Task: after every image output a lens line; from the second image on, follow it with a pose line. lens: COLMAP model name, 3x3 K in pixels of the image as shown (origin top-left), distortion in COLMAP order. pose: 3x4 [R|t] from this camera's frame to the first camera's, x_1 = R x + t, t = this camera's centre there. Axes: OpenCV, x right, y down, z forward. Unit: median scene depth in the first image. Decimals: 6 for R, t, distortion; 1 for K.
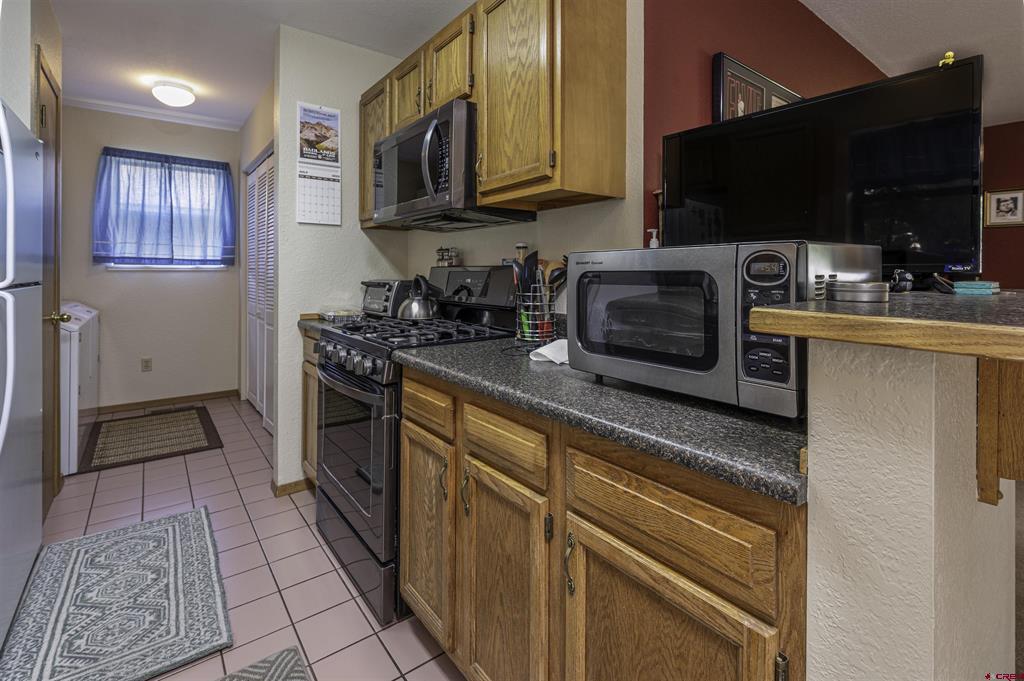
lens RADIAL K [[471.5, 0, 511.0], [0, 471.5, 268.4], [0, 0, 1]] dist [0.000346, 0.000154]
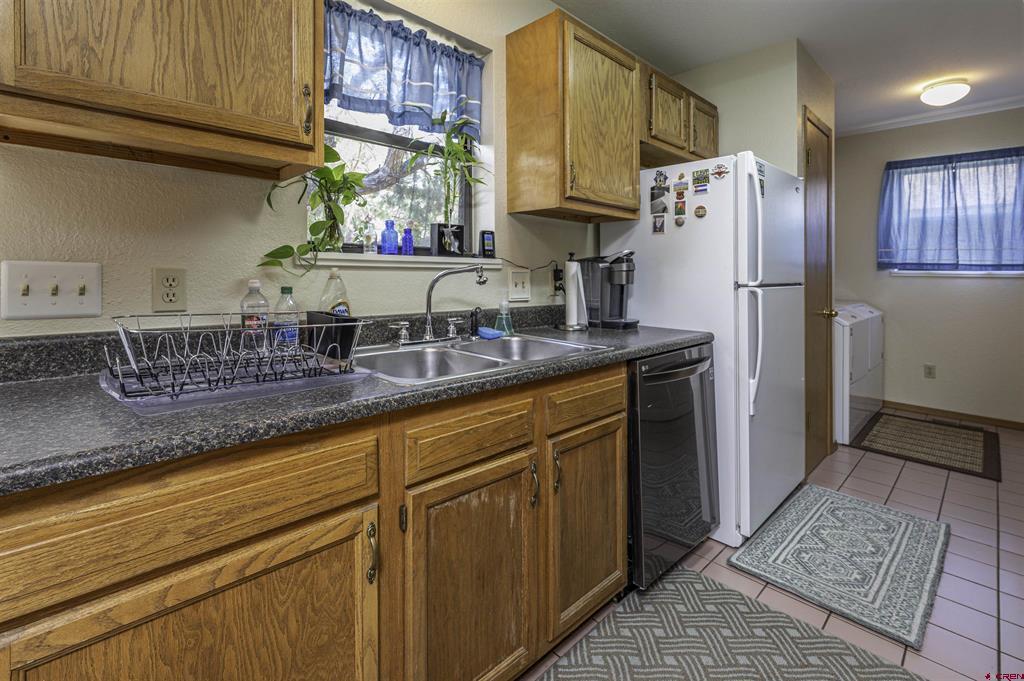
lens RADIAL K [[471.5, 0, 511.0], [0, 471.5, 268.4], [0, 0, 1]] dist [0.000346, 0.000154]
pose [[0.115901, -0.009030, -0.993220, 0.119425], [-0.004933, 0.999941, -0.009667, 0.002434], [0.993248, 0.006020, 0.115850, 0.009951]]
